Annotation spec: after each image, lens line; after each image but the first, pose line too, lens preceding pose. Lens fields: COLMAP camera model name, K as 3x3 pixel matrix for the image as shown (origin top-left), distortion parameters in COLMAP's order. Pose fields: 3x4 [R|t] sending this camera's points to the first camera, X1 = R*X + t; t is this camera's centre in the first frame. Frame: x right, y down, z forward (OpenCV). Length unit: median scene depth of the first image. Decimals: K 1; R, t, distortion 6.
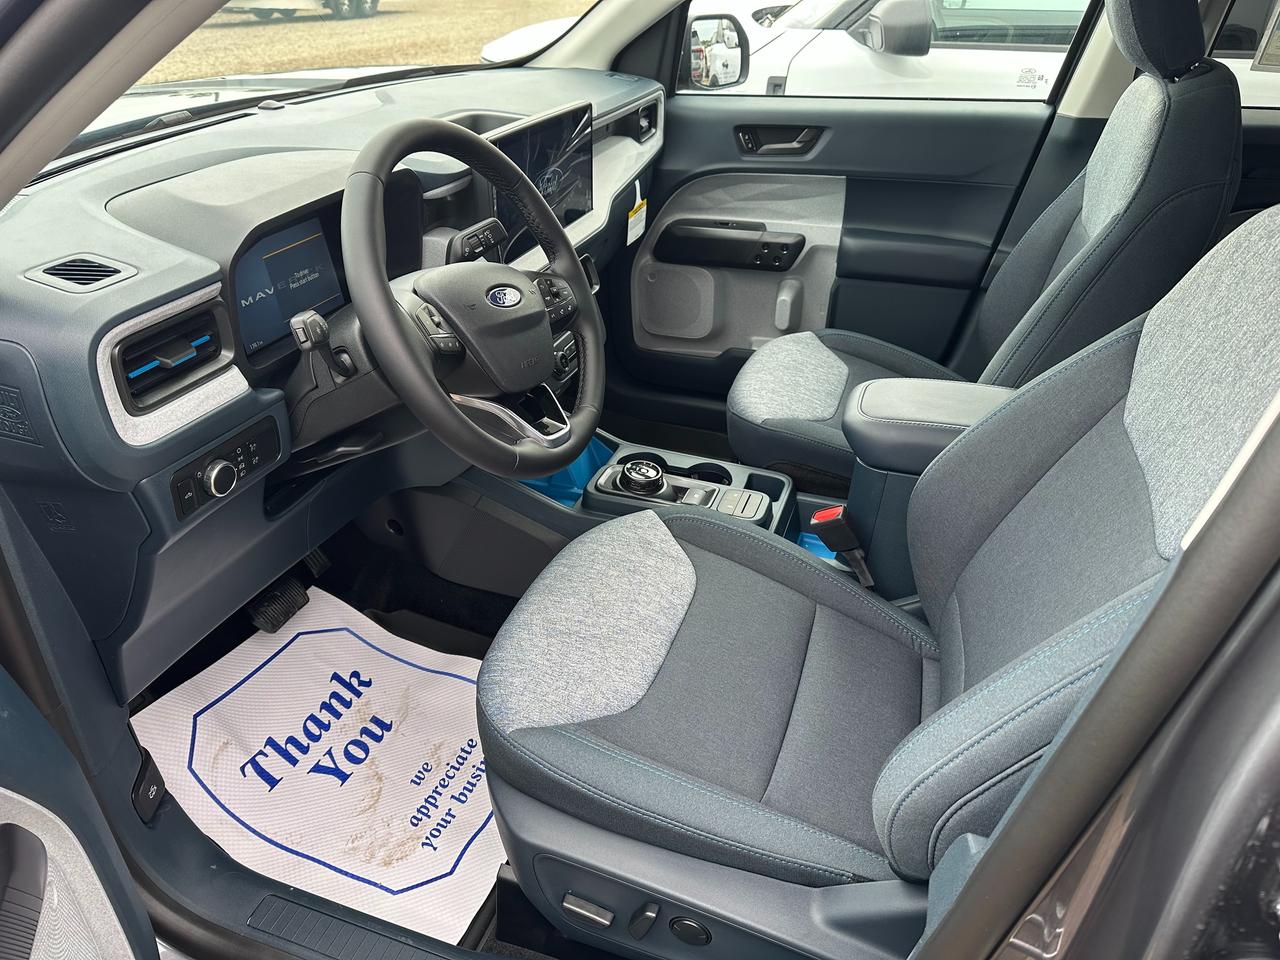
lens RADIAL K [[887.7, 0, 640.0], [0, 887.7, 480.0], [0, 0, 1]] dist [0.065979, -0.119578]
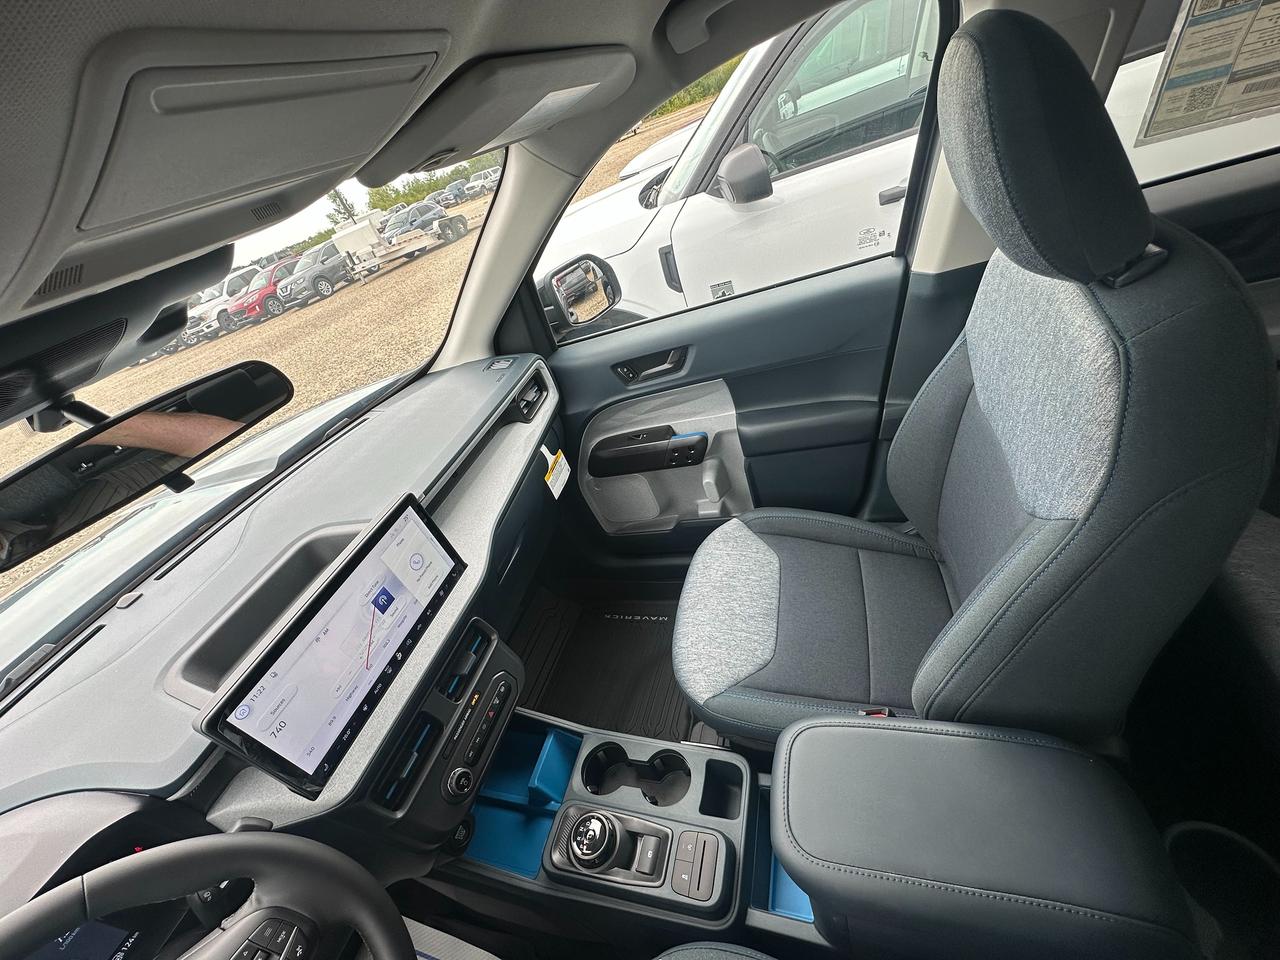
lens RADIAL K [[517.2, 0, 632.5], [0, 517.2, 481.6], [0, 0, 1]] dist [-0.002048, -0.000093]
pose [[0.938601, -0.309103, -0.153242, 0.182446], [0.319425, 0.946423, 0.047449, -0.279847], [0.130365, -0.093485, 0.987049, 0.359619]]
